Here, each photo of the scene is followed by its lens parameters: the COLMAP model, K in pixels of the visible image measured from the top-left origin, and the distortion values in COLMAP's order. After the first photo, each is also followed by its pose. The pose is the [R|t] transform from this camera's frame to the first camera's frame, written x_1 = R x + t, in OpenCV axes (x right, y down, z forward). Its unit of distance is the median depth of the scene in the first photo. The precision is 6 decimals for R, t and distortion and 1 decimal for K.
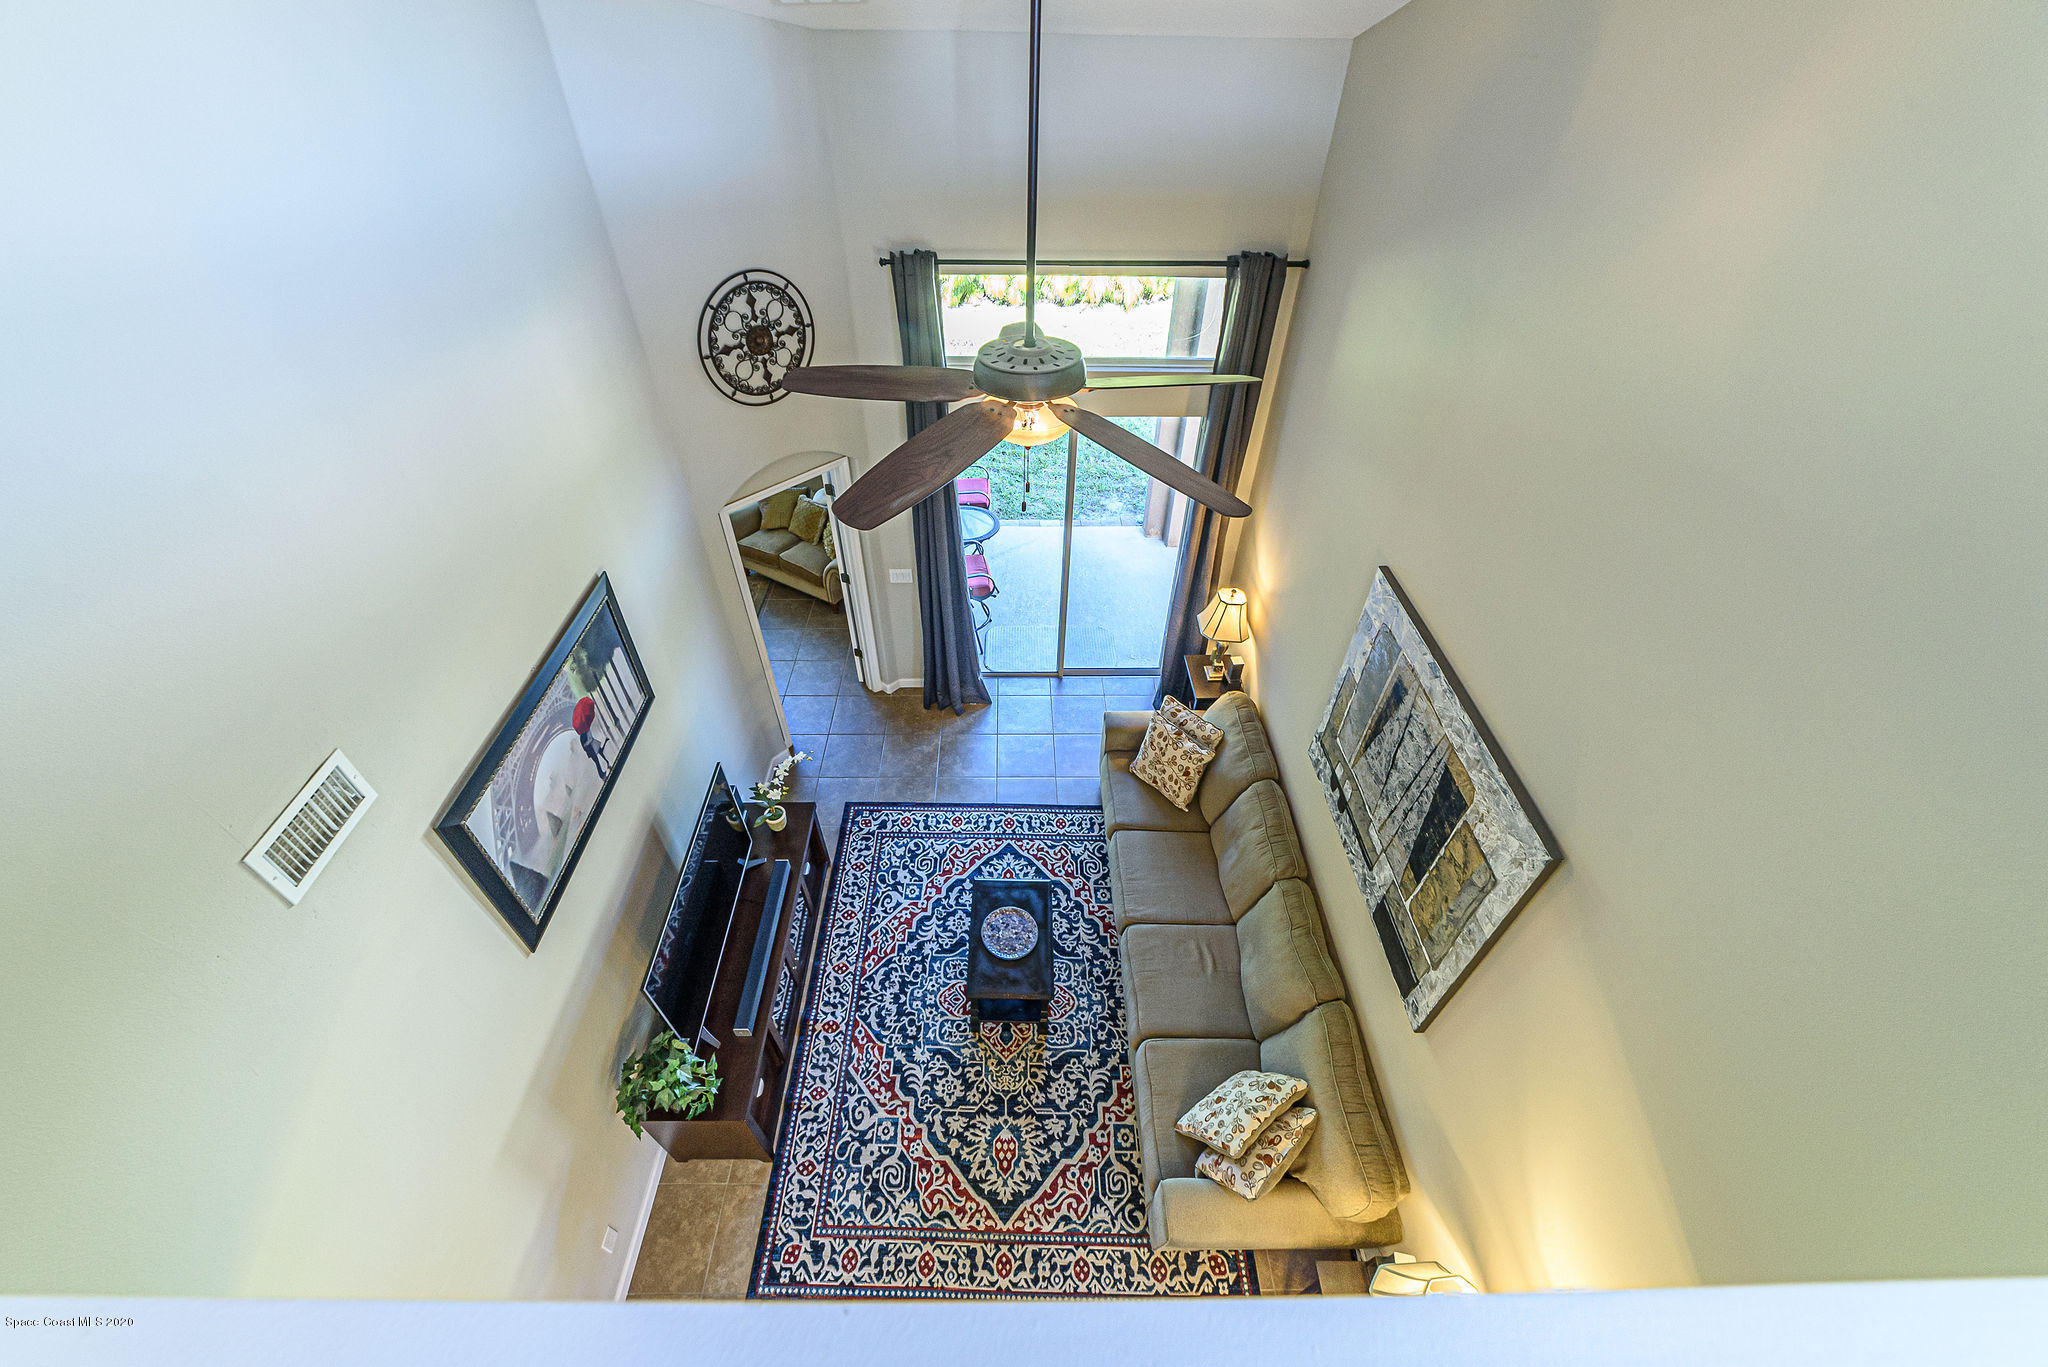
lens RADIAL K [[784.1, 0, 1018.5], [0, 784.1, 673.2], [0, 0, 1]] dist [-0.027618, 0.013438]
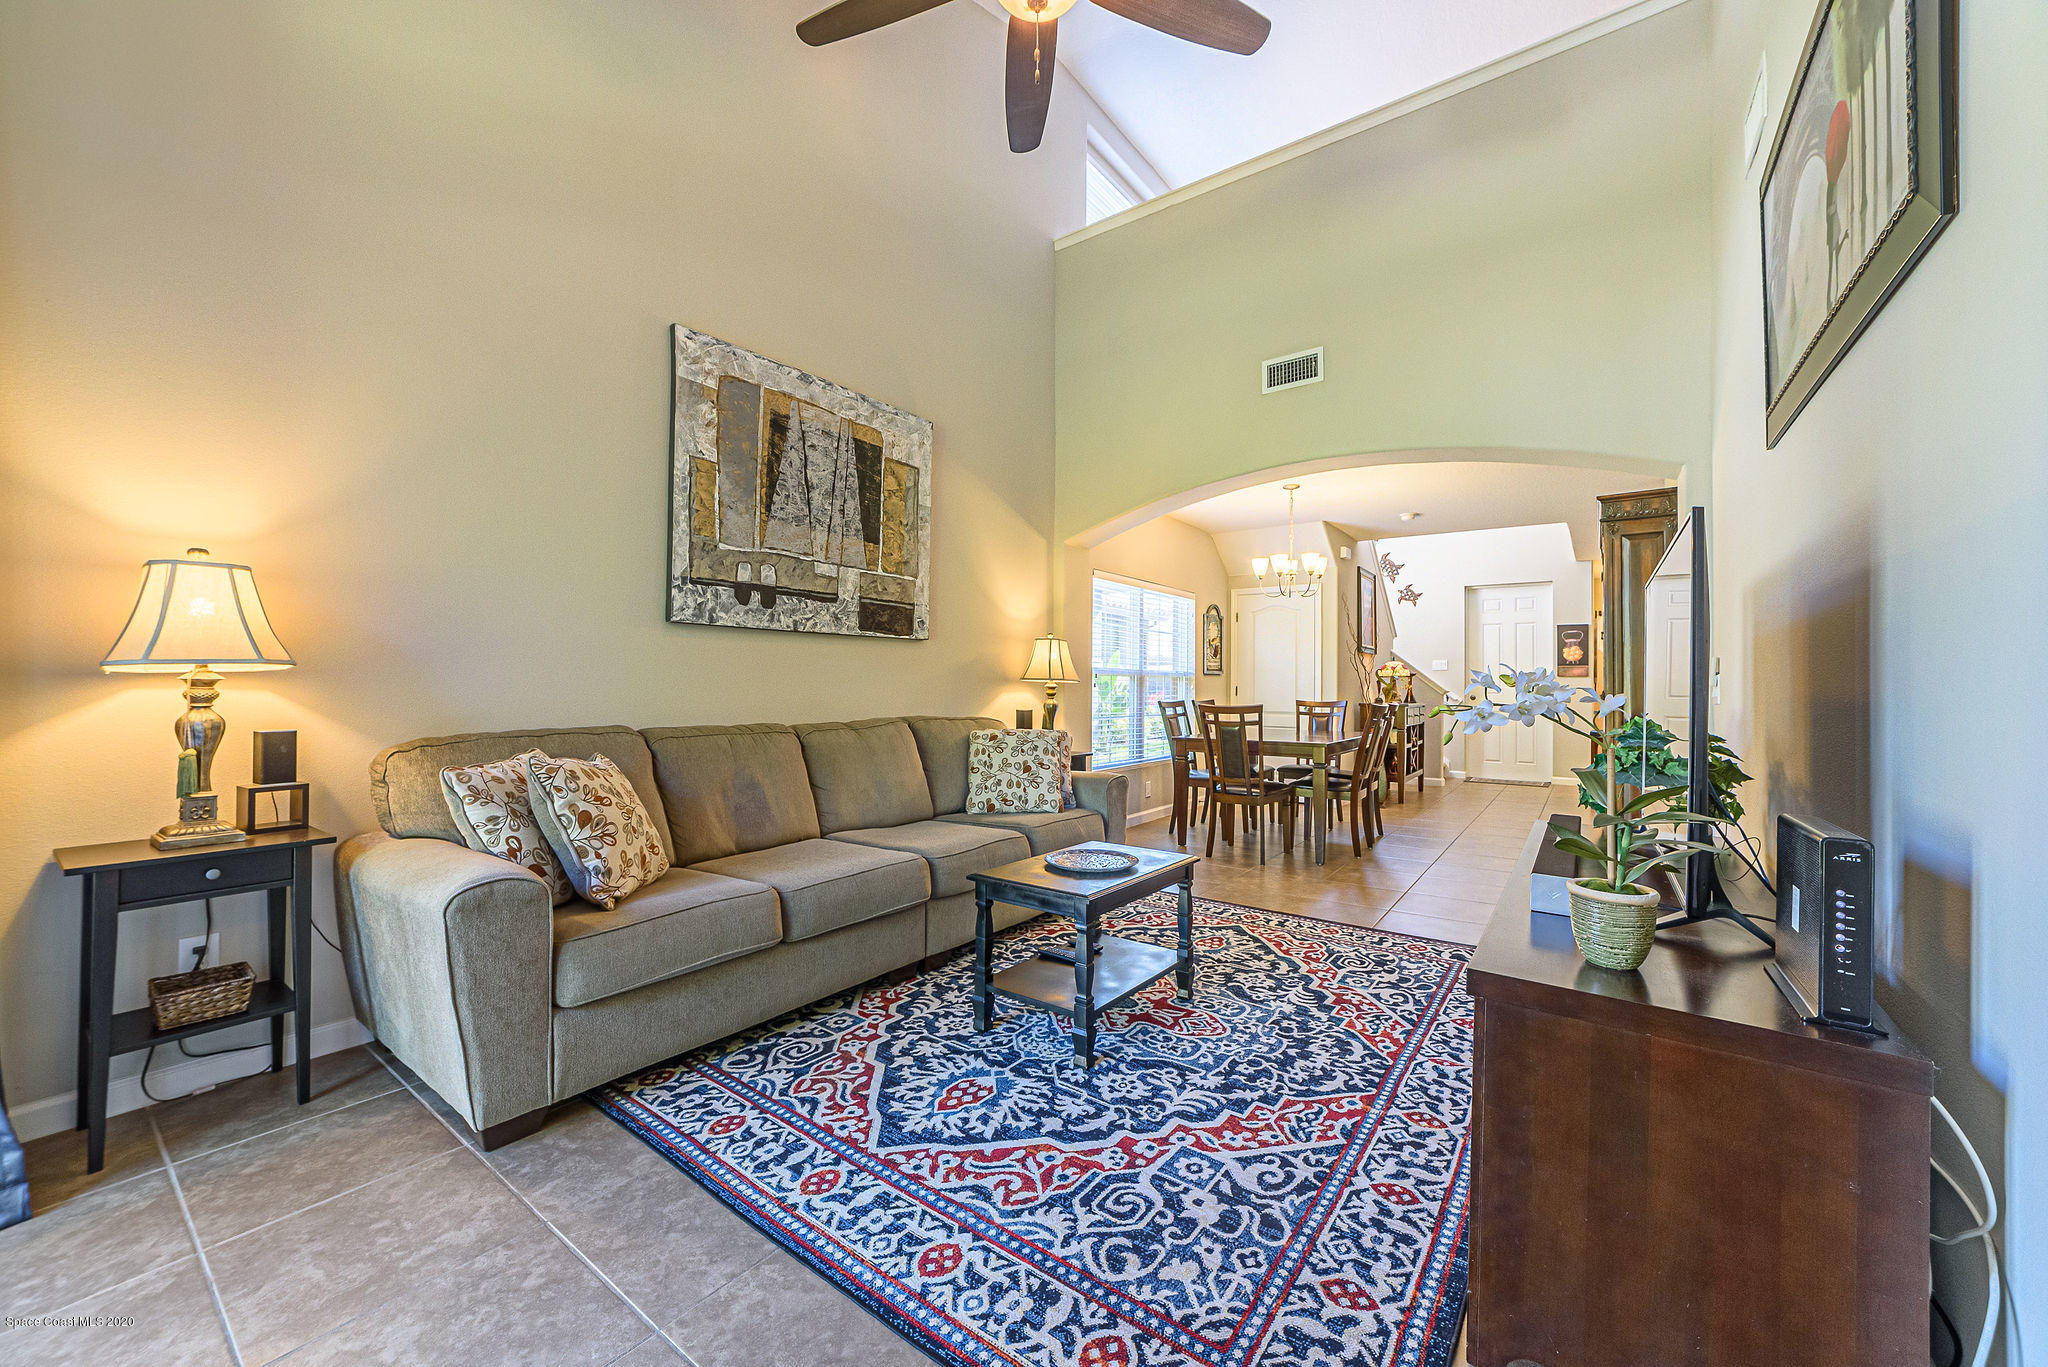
lens RADIAL K [[784.1, 0, 1018.5], [0, 784.1, 673.2], [0, 0, 1]] dist [-0.027618, 0.013438]
pose [[-0.794820, -0.002411, 0.606841, -0.351491], [0.400802, 0.748762, 0.527932, -0.123703], [-0.455652, 0.662834, -0.594165, 1.362470]]
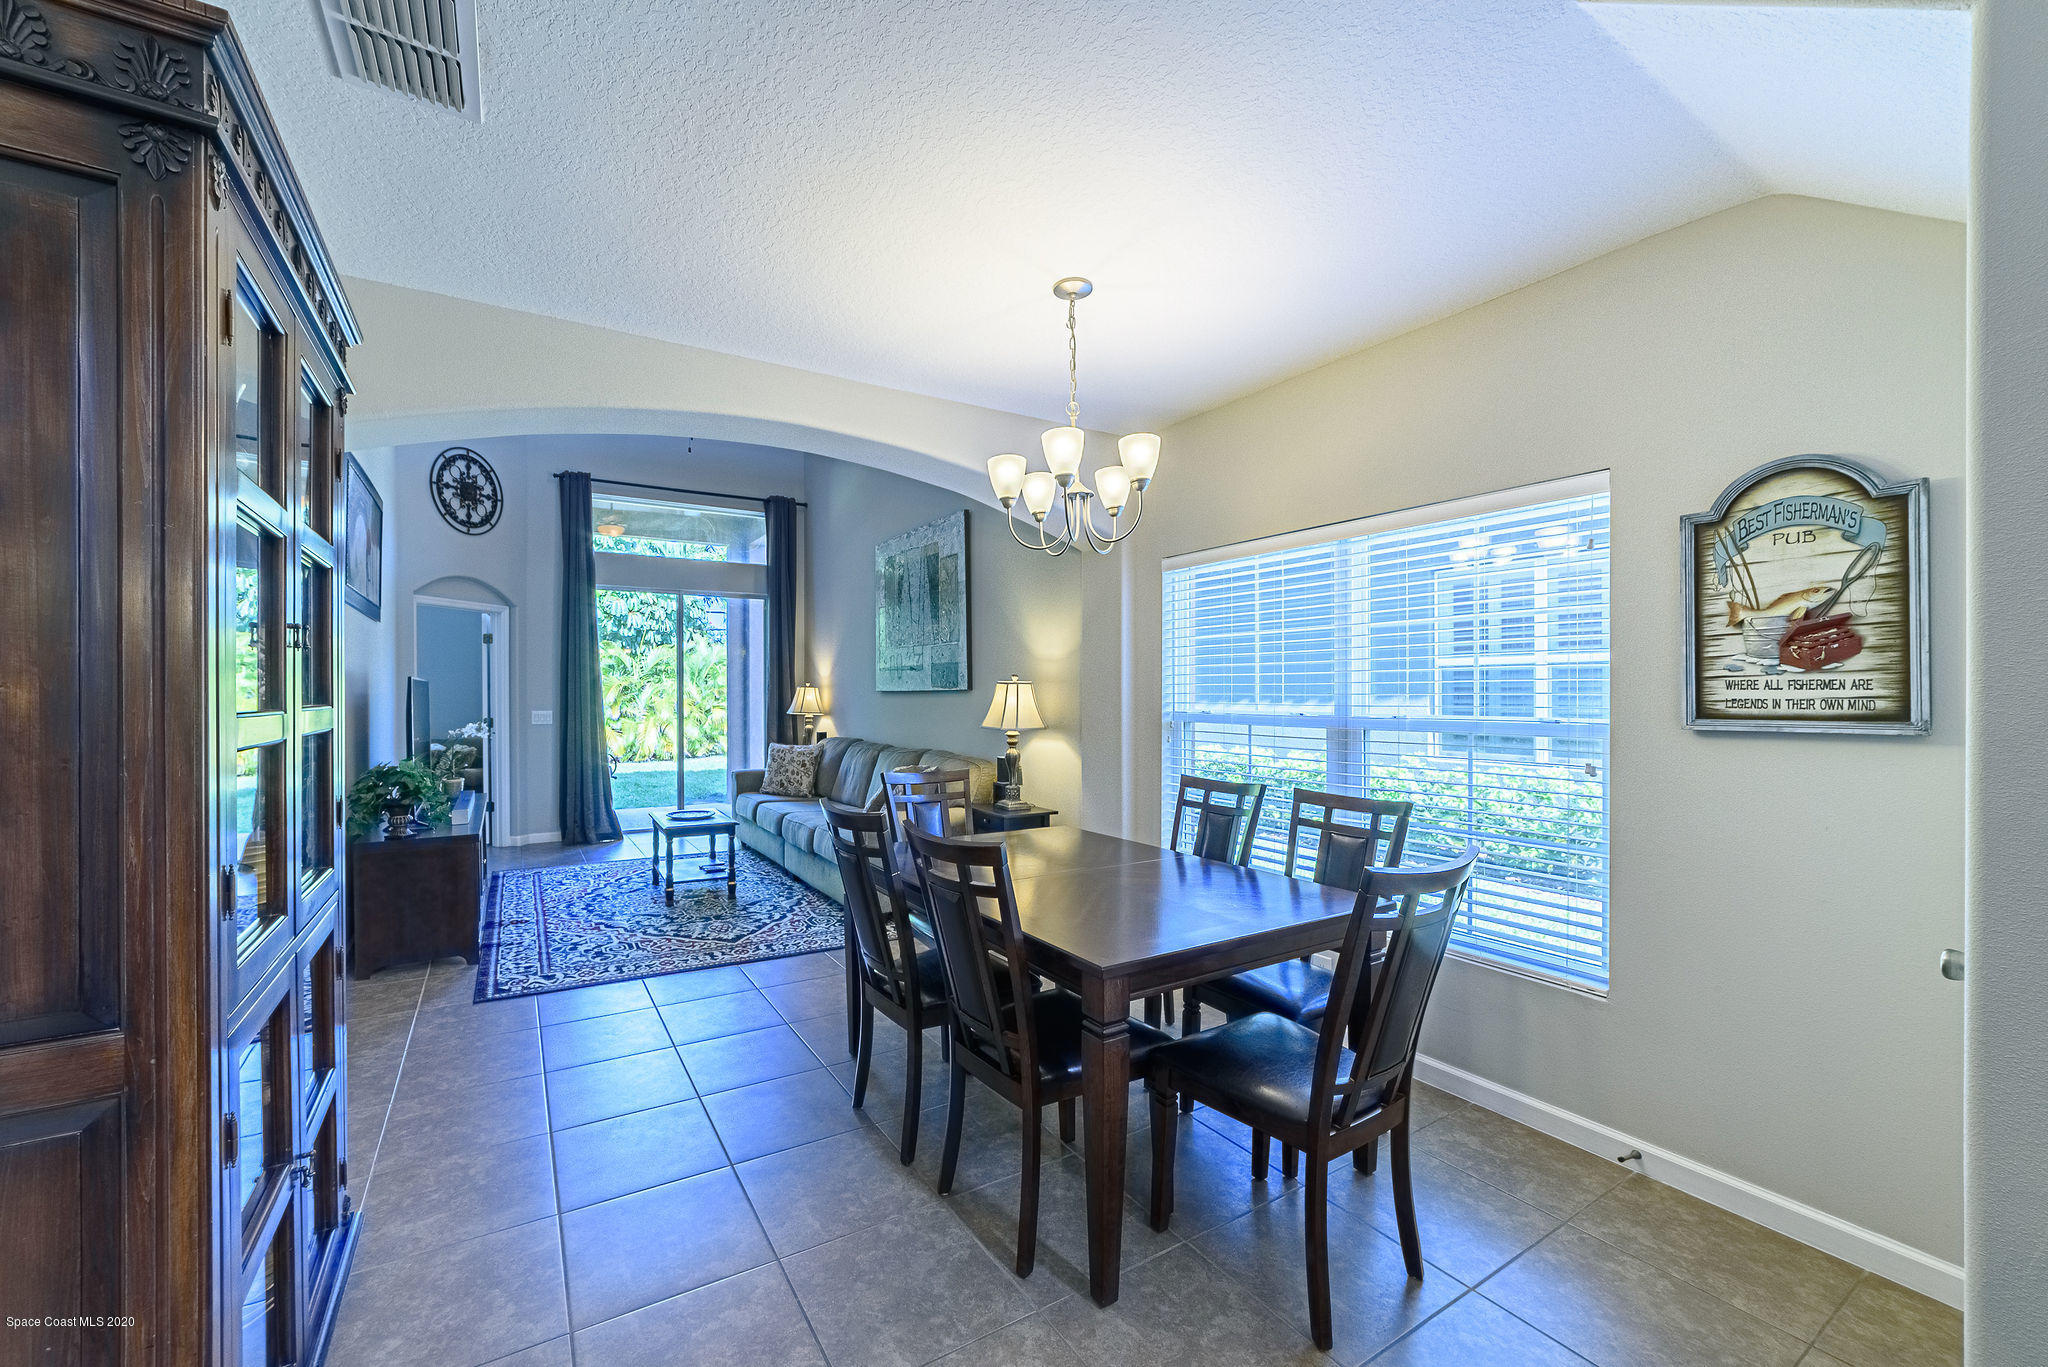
lens RADIAL K [[796.2, 0, 956.5], [0, 796.2, 699.8], [0, 0, 1]] dist [-0.013865, 0.000014]
pose [[0.875198, -0.012720, 0.483598, -0.257897], [0.332666, 0.741607, -0.582539, 1.112637], [-0.351230, 0.670714, 0.653285, -0.069128]]
